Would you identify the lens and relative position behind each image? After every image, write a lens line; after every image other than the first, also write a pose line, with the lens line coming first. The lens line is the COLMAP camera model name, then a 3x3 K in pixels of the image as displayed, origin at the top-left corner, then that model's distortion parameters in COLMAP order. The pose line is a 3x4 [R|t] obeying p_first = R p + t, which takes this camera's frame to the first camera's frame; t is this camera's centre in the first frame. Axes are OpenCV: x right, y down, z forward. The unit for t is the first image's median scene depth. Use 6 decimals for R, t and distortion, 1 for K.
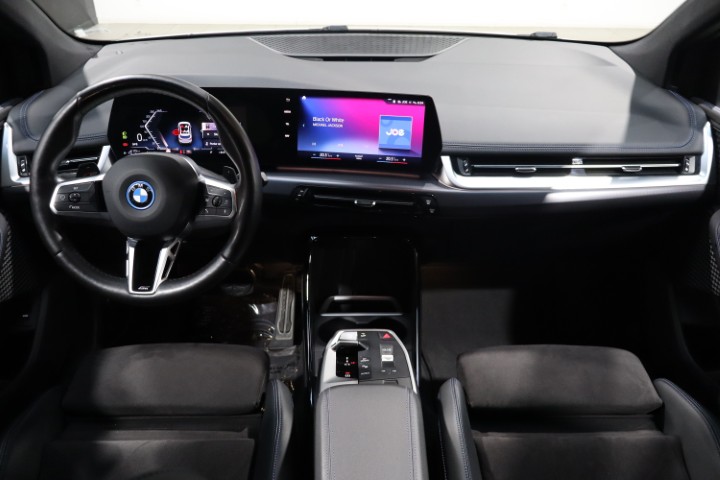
lens RADIAL K [[605.2, 0, 359.5], [0, 605.2, 239.8], [0, 0, 1]] dist [-0.036112, 0.002432]
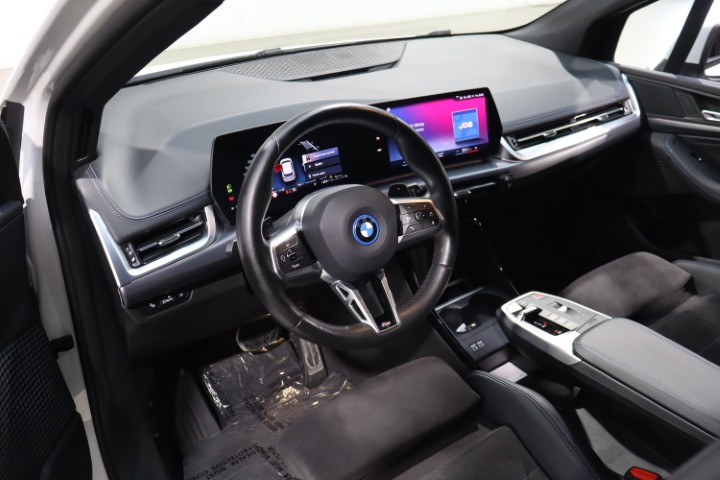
lens RADIAL K [[605.2, 0, 359.3], [0, 605.2, 240.1], [0, 0, 1]] dist [-0.036112, 0.002432]
pose [[0.822822, -0.285306, 0.491492, -0.703330], [0.301736, 0.952203, 0.047598, -0.088798], [-0.481580, 0.109136, 0.869580, 0.155363]]
